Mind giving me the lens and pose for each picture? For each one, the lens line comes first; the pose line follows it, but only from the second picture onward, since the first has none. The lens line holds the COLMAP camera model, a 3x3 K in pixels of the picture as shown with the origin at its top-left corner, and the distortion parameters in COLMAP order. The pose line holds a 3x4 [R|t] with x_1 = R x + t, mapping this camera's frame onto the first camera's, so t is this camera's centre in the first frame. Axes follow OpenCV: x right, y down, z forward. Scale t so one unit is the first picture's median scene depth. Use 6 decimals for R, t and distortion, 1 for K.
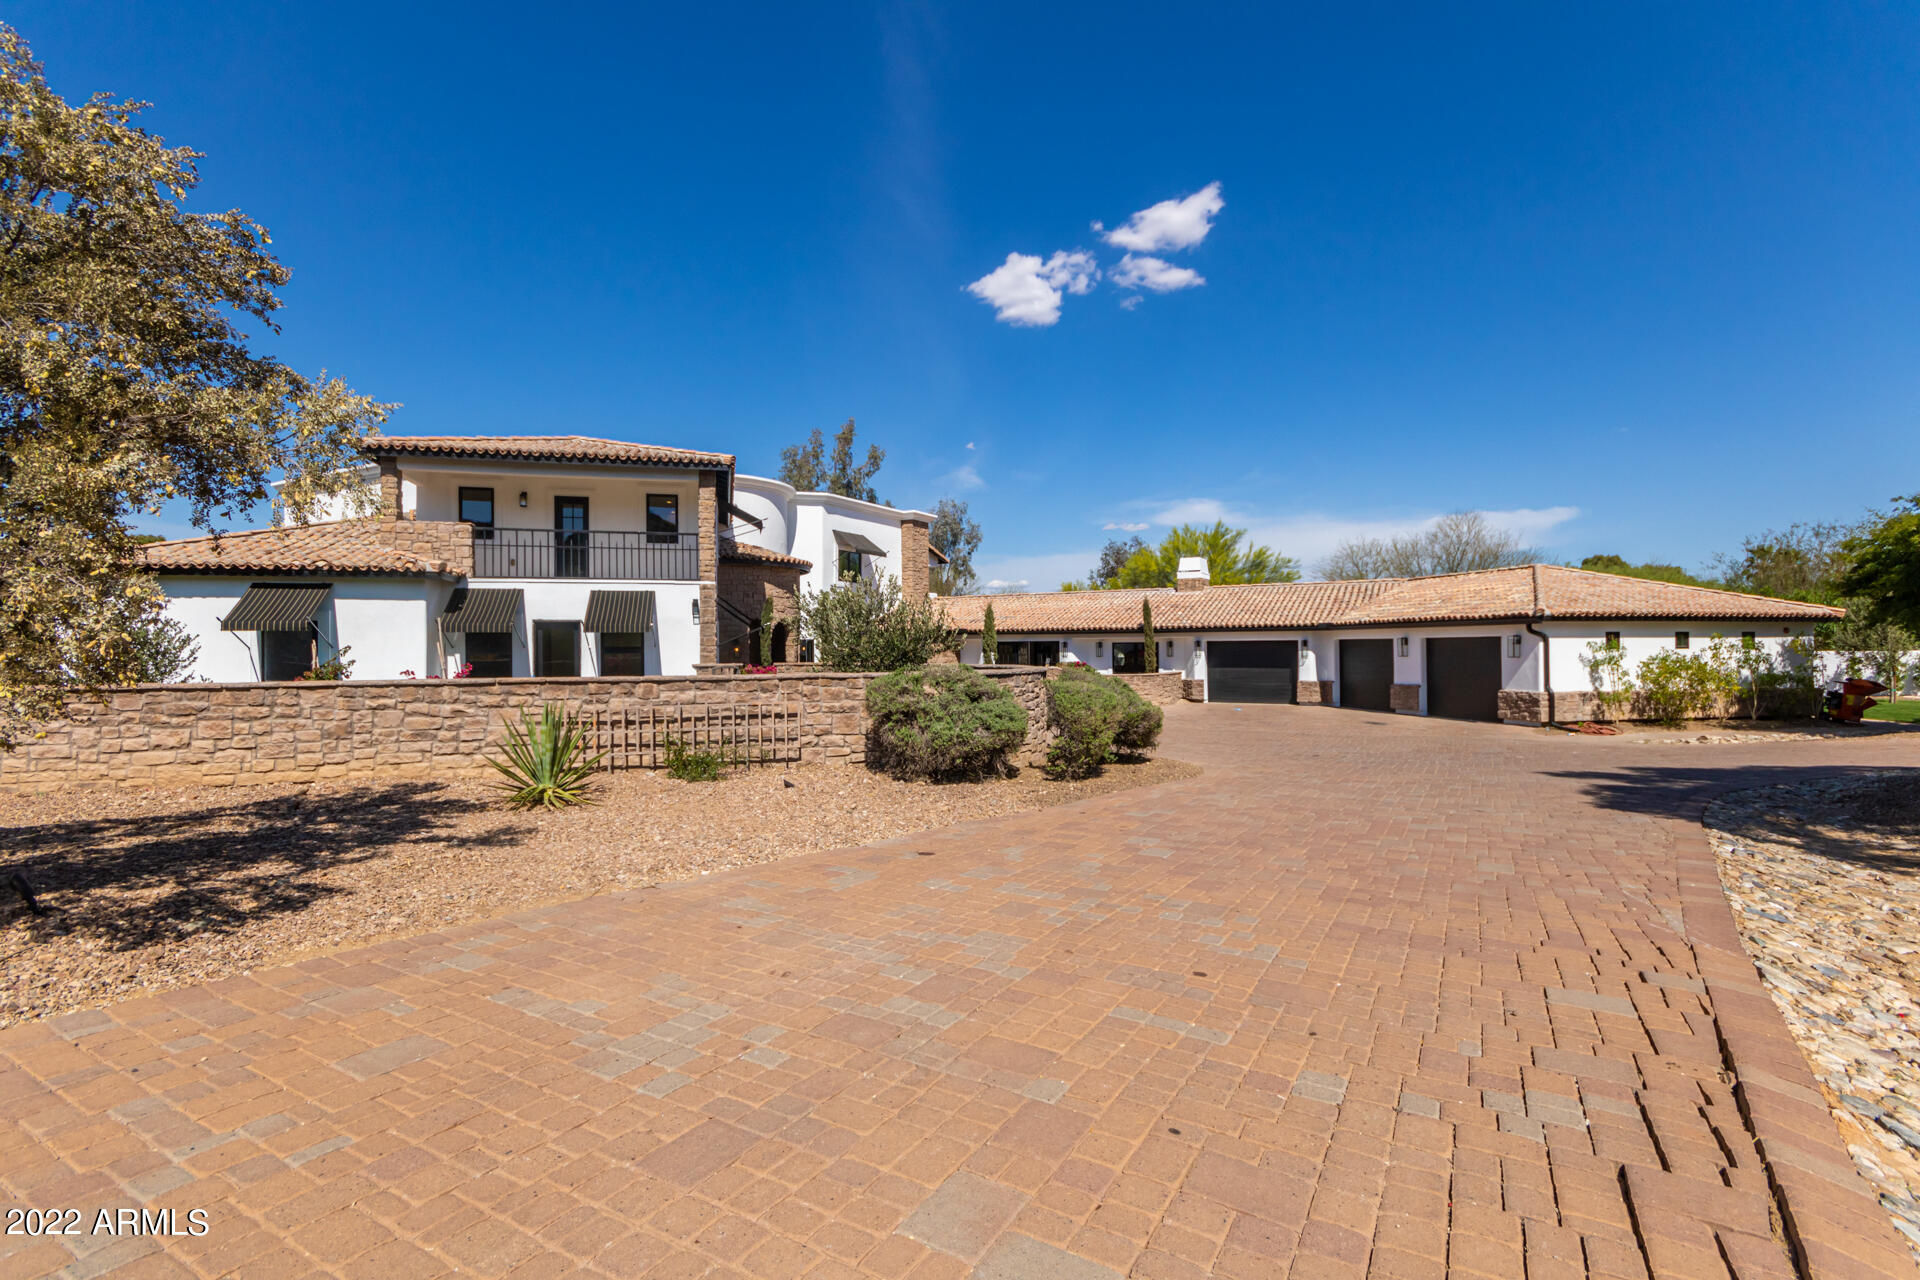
lens RADIAL K [[853.0, 0, 962.8], [0, 853.0, 615.3], [0, 0, 1]] dist [-0.011166, 0.000242]
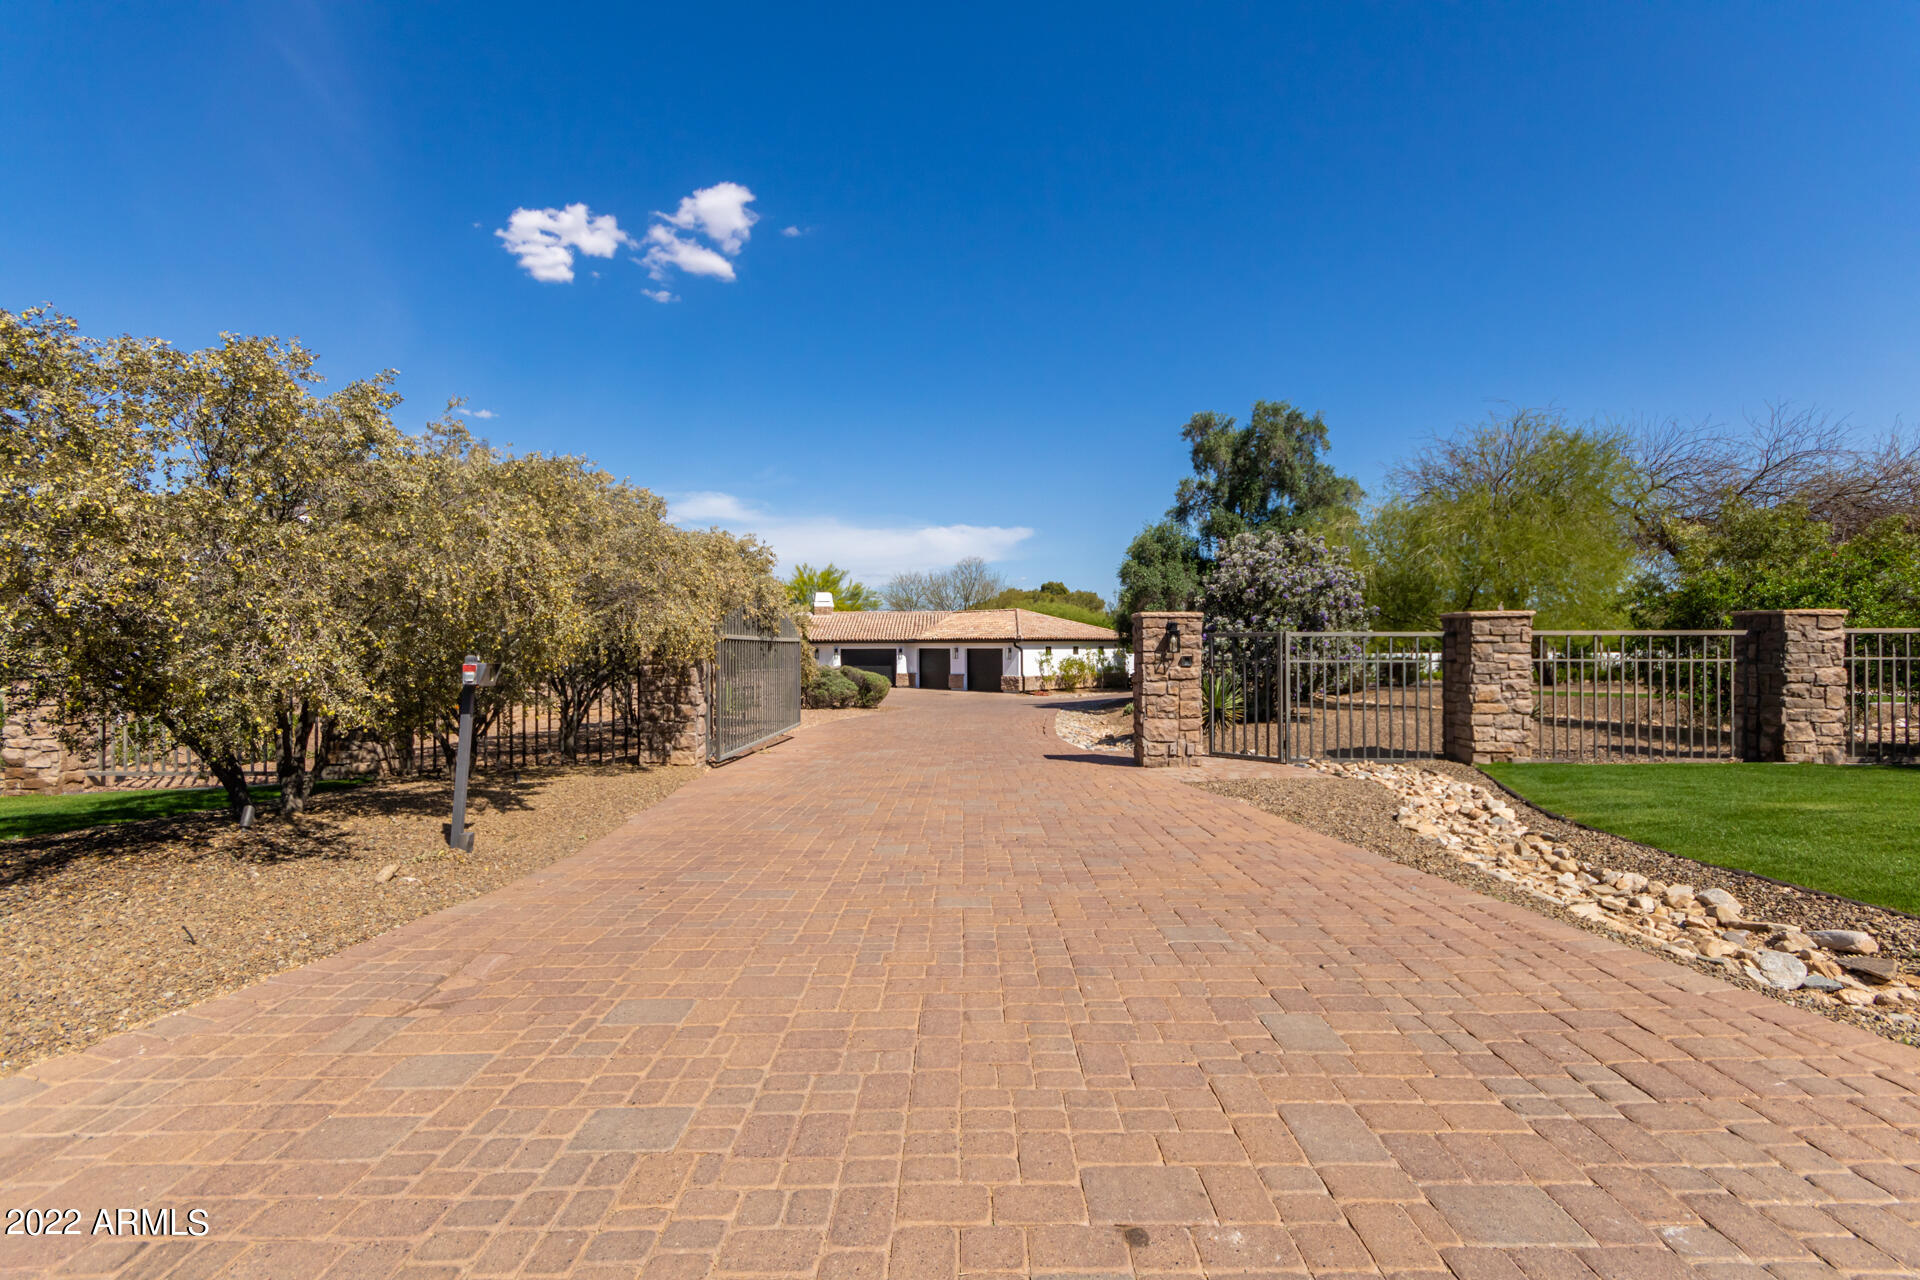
lens RADIAL K [[884.6, 0, 970.6], [0, 884.6, 639.4], [0, 0, 1]] dist [-0.000629, 0.000074]
pose [[0.851502, 0.007429, 0.524298, -0.408004], [-0.022202, 0.999514, 0.021894, -0.031504], [-0.523880, -0.030283, 0.851253, -0.570519]]
